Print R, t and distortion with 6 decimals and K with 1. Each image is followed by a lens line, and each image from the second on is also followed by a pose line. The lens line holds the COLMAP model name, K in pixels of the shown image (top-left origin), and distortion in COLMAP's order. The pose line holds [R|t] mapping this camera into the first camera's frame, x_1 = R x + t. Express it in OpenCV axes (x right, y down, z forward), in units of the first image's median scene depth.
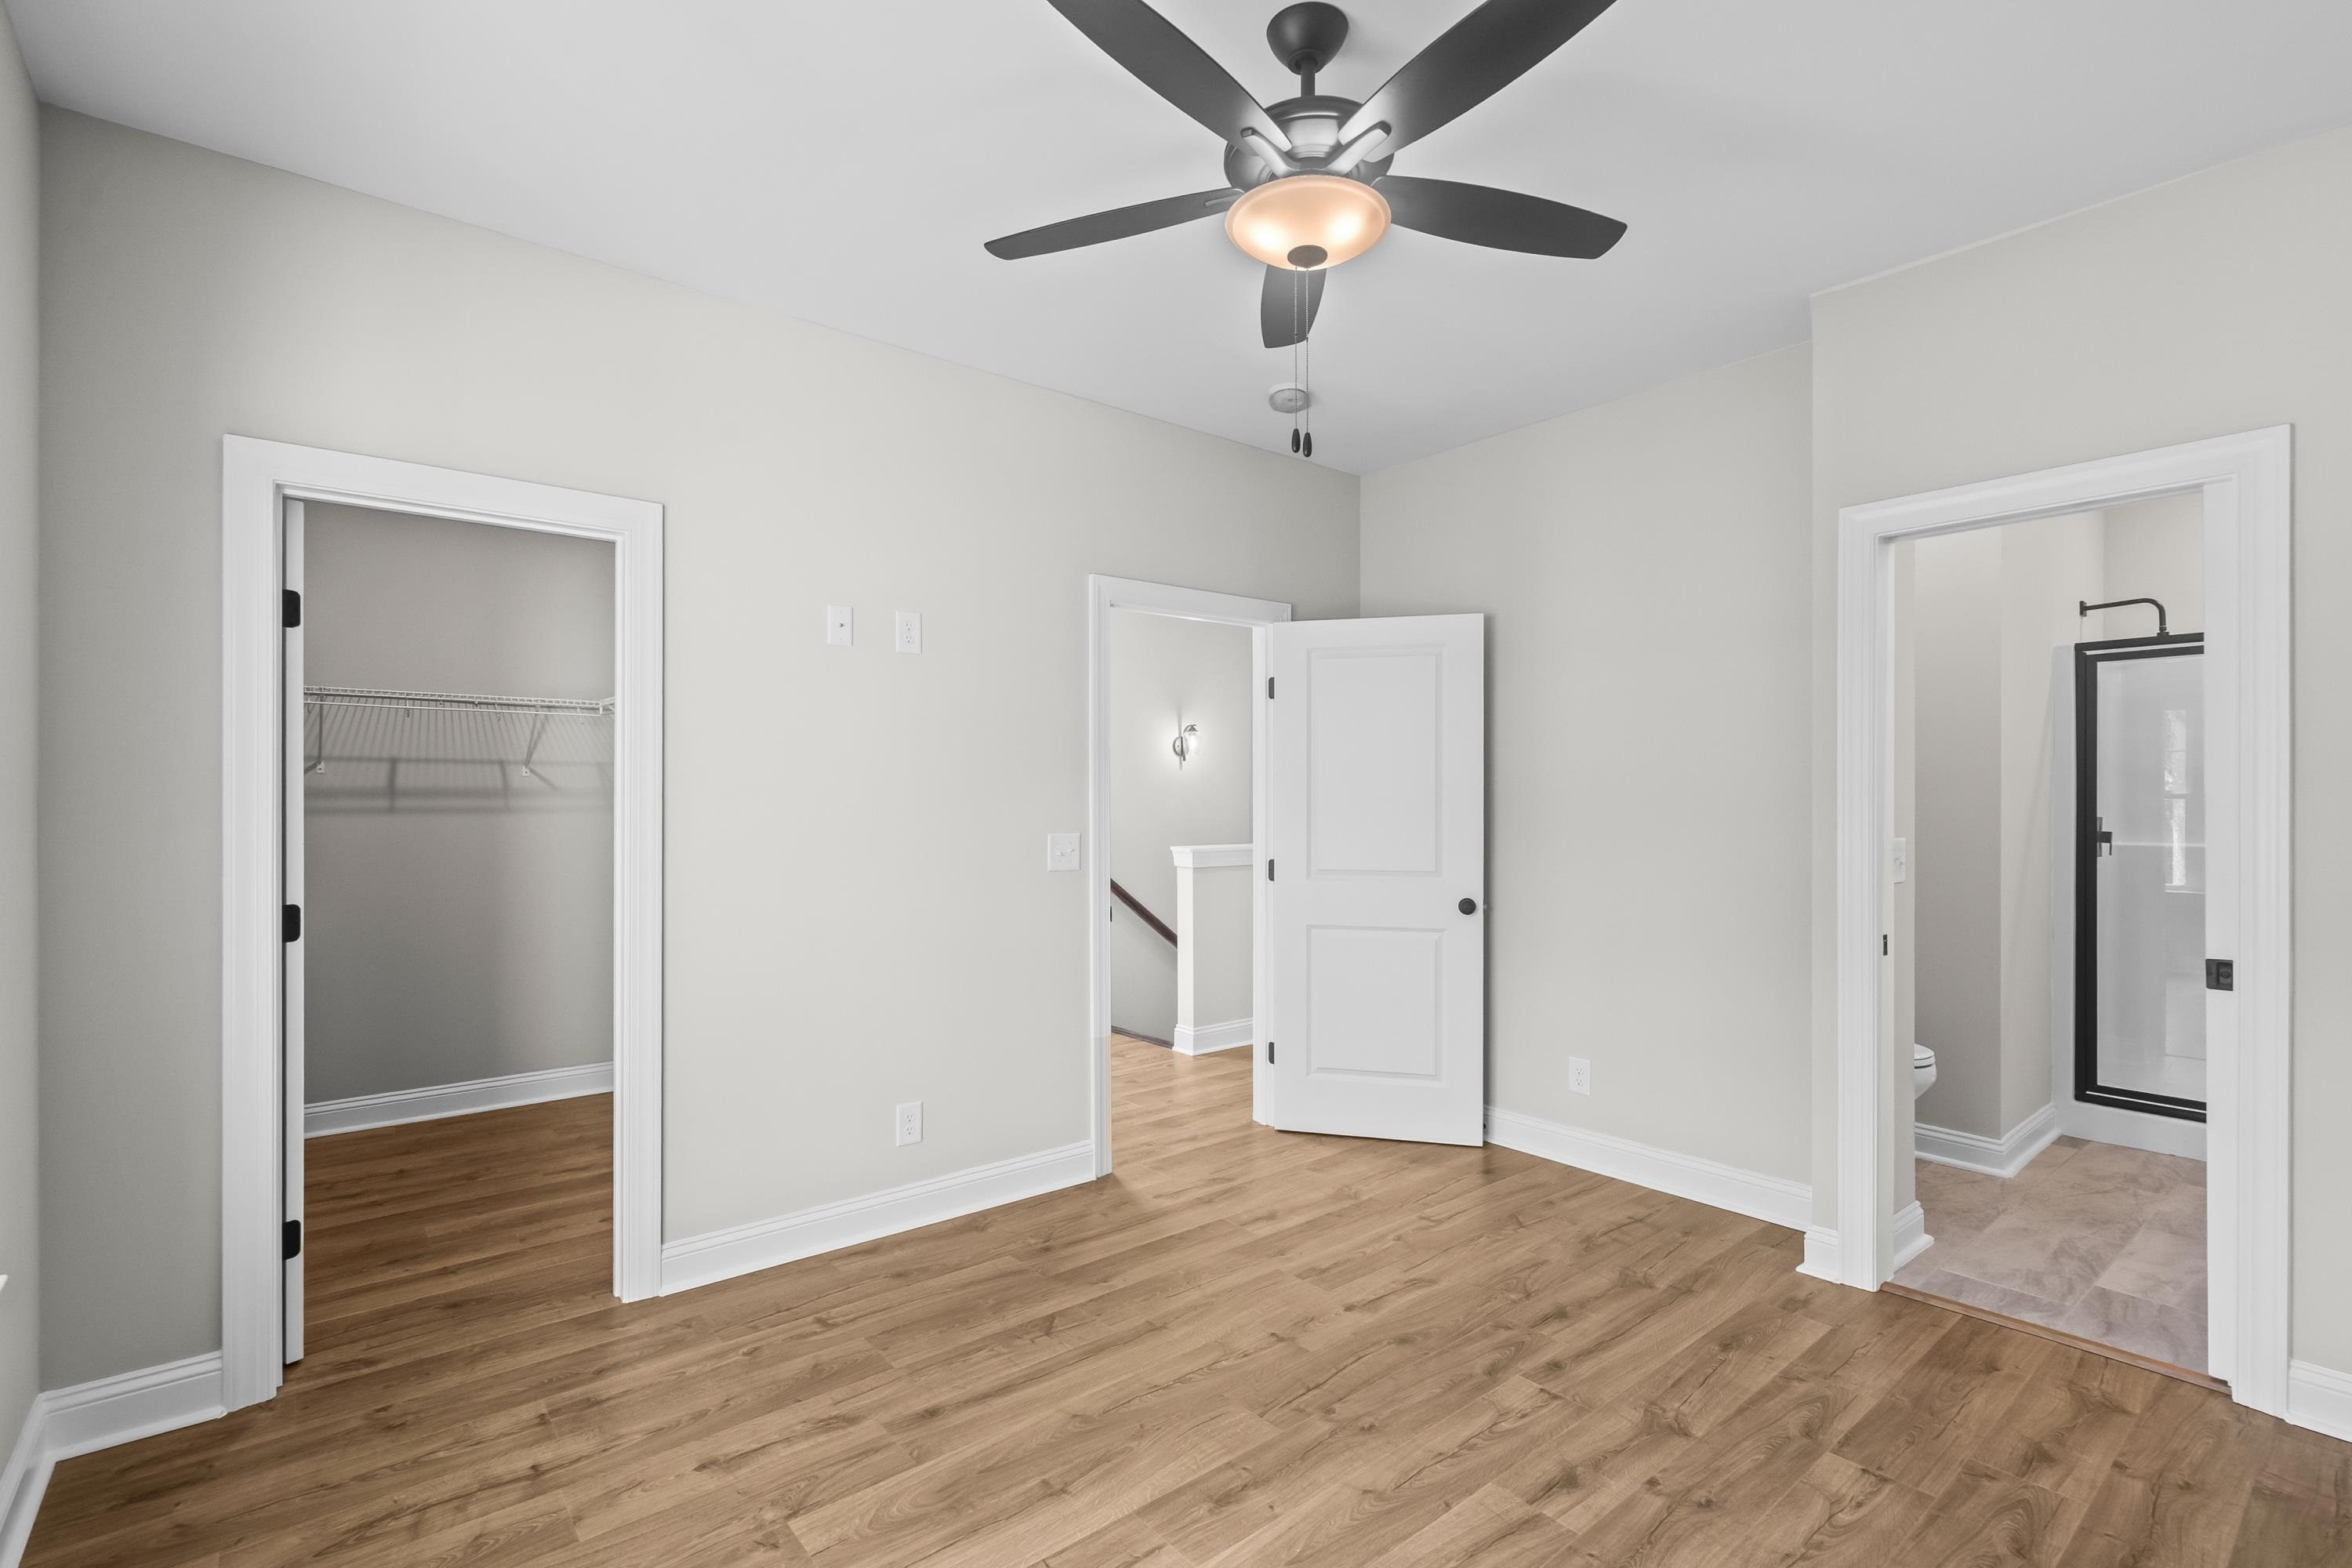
lens RADIAL K [[1068.2, 0, 1176.3], [0, 1068.2, 792.0], [0, 0, 1]] dist [-0.003912, 0.001346]
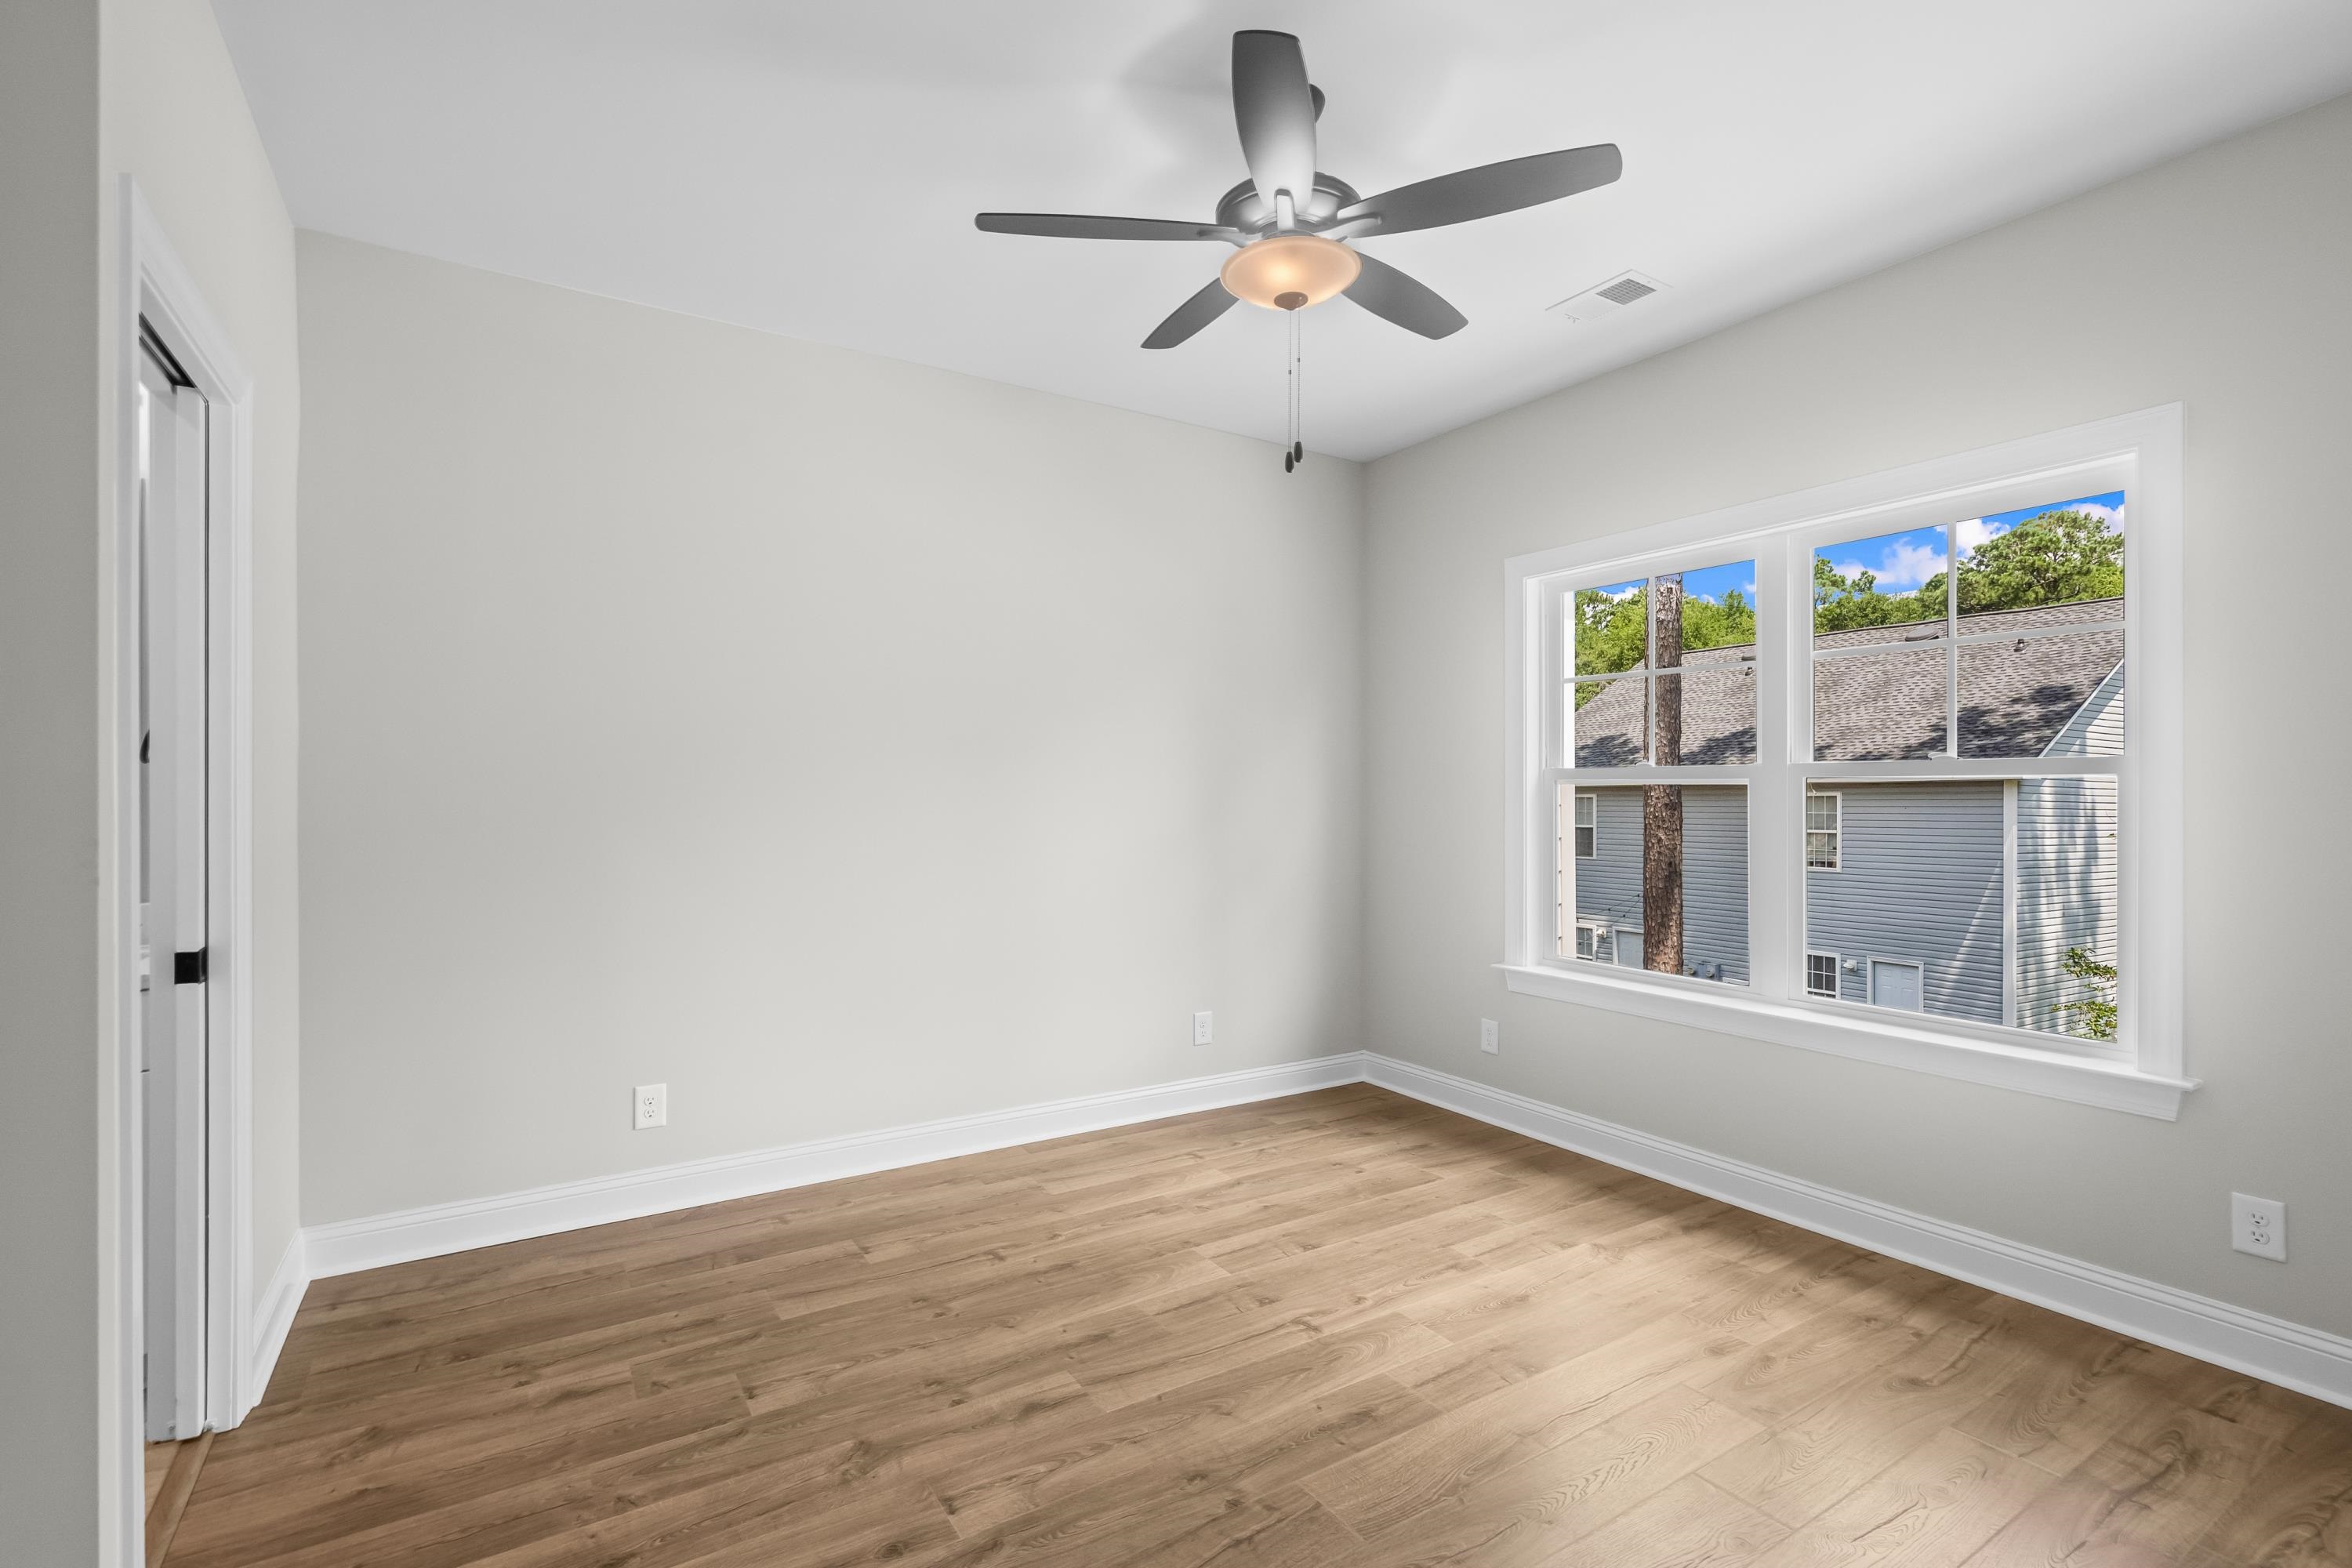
lens RADIAL K [[1068.2, 0, 1176.3], [0, 1068.2, 792.0], [0, 0, 1]] dist [-0.003912, 0.001346]
pose [[-0.992686, 0.001955, 0.120710, 0.092580], [0.000538, 0.999931, -0.011772, 0.044055], [-0.120725, -0.011621, -0.992618, 1.943164]]
